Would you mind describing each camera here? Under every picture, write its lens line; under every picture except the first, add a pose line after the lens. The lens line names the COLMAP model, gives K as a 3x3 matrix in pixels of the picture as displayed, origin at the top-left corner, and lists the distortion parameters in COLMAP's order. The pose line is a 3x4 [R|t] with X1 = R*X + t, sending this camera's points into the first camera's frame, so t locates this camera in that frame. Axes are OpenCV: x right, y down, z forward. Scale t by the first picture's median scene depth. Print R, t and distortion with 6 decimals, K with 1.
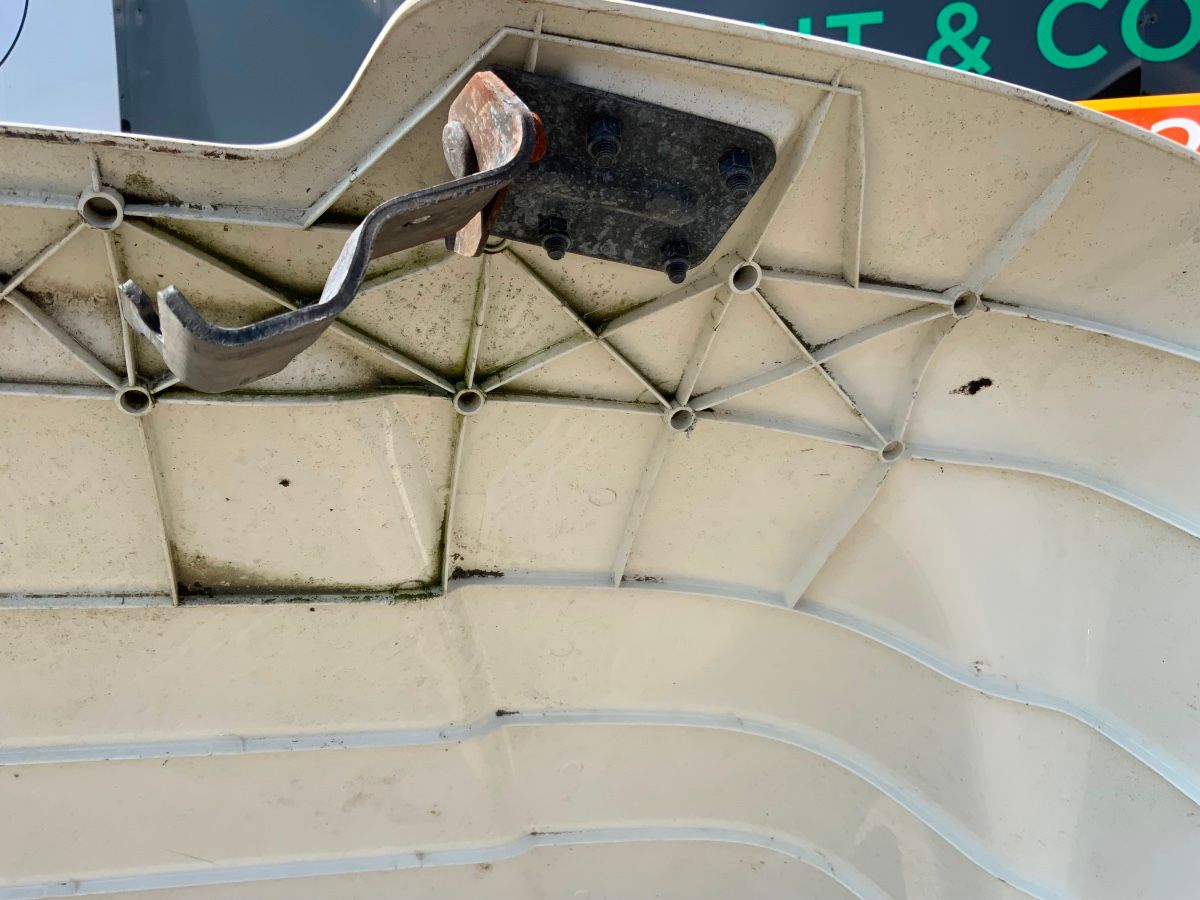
lens RADIAL K [[998.6, 0, 600.0], [0, 998.6, 450.0], [0, 0, 1]] dist [0.084826, -0.186343]
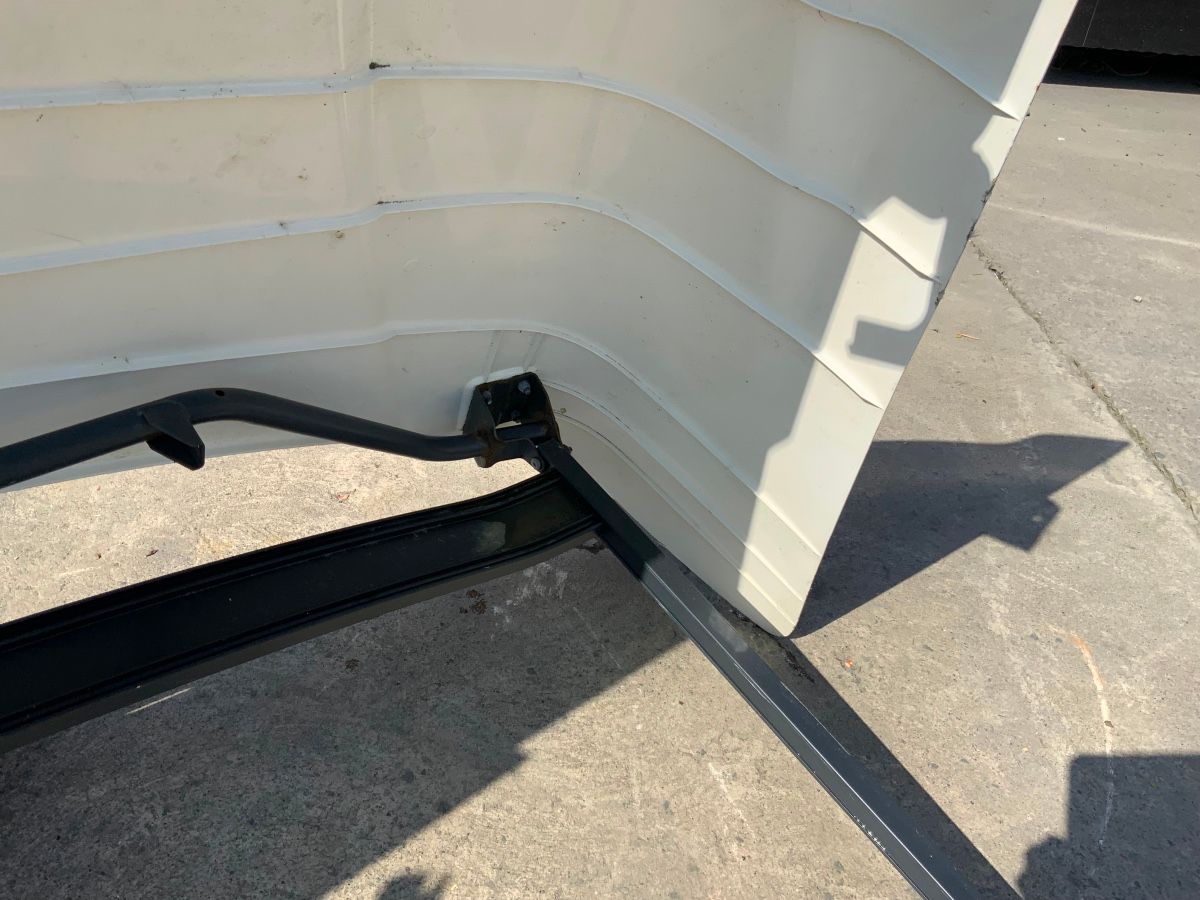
lens RADIAL K [[998.6, 0, 600.0], [0, 998.6, 450.0], [0, 0, 1]] dist [0.084826, -0.186343]
pose [[0.910897, -0.165006, 0.378207, -0.331082], [-0.032985, 0.884515, 0.465343, 0.125394], [-0.411314, -0.436355, 0.800260, -0.055810]]
